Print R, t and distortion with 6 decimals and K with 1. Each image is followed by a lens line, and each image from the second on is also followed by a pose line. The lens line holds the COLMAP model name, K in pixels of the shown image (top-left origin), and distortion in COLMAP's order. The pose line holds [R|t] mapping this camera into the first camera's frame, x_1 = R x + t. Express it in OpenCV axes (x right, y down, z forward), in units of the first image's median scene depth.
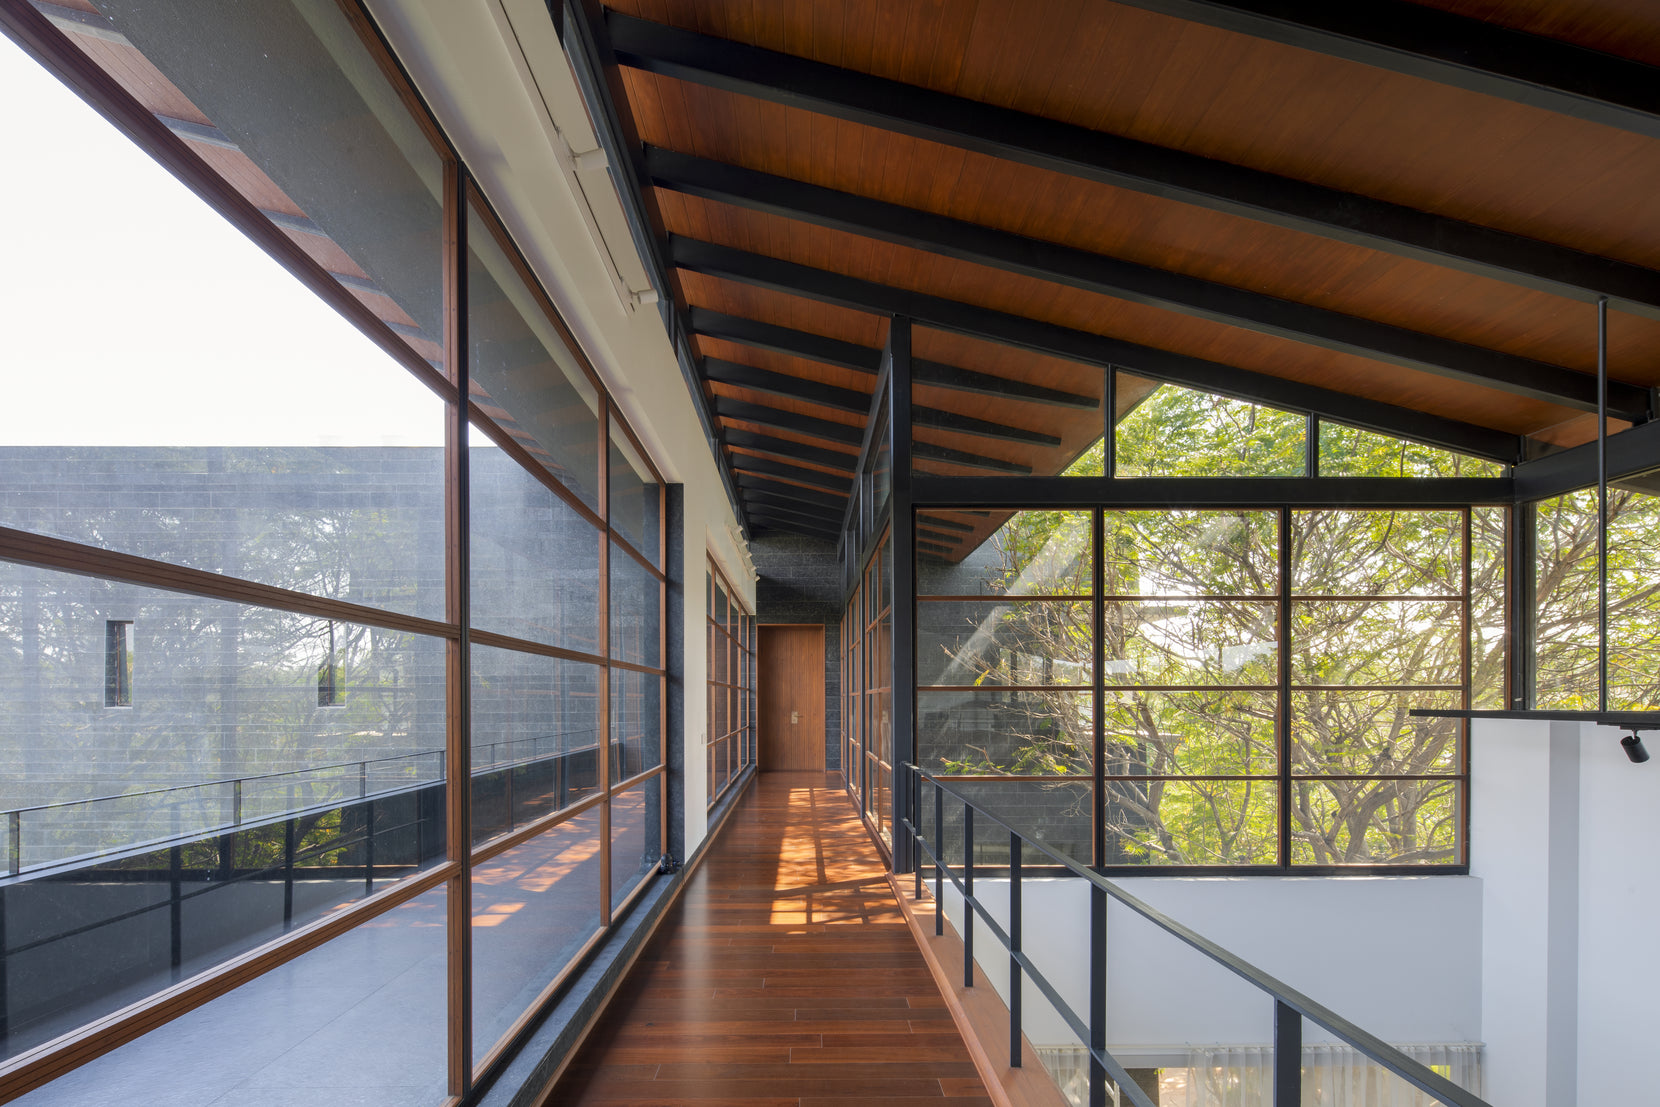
lens RADIAL K [[8259.5, 0, 830.3], [0, 8259.5, 553.4], [0, 0, 1]] dist [-0.788887, 0.000000]
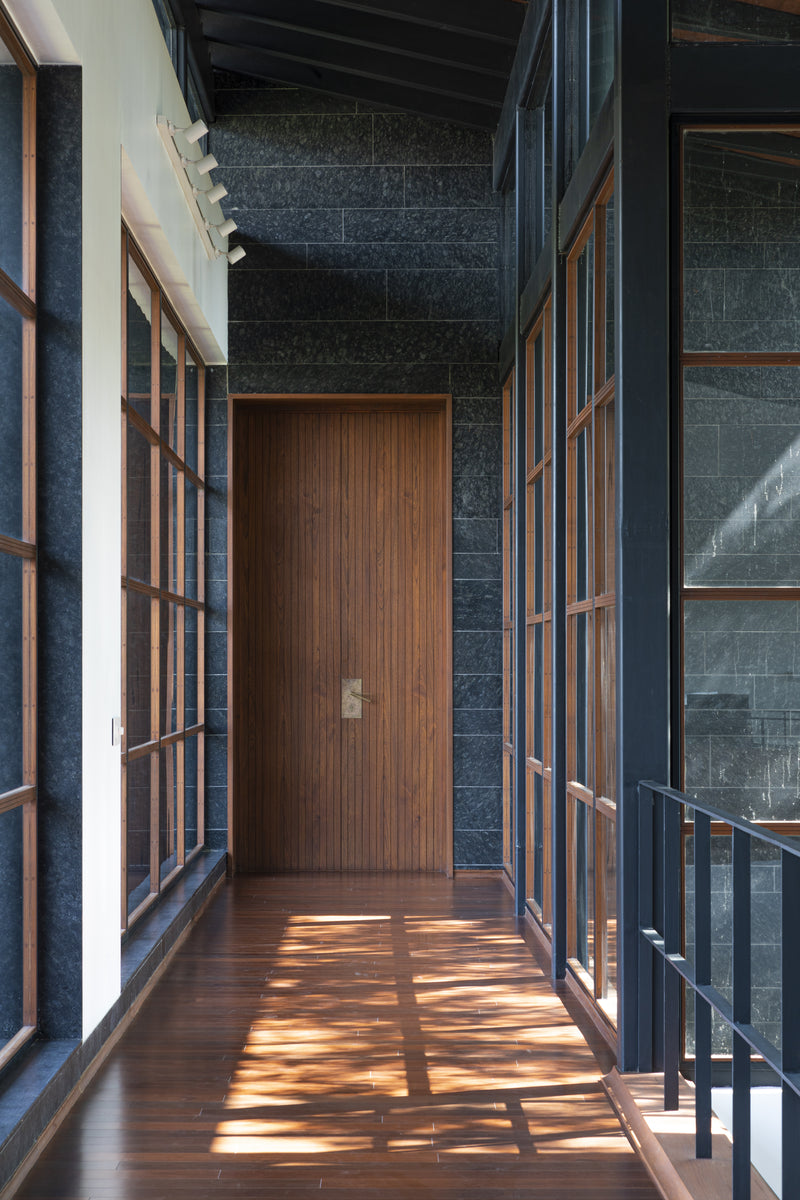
lens RADIAL K [[5970.7, 0, 399.5], [0, 5970.7, 600.2], [0, 0, 1]] dist [-0.788887, 0.000000]
pose [[0.999988, 0.002180, -0.004417, -0.001565], [-0.002077, 0.999730, 0.023147, 0.010895], [0.004466, -0.023137, 0.999722, 0.764892]]
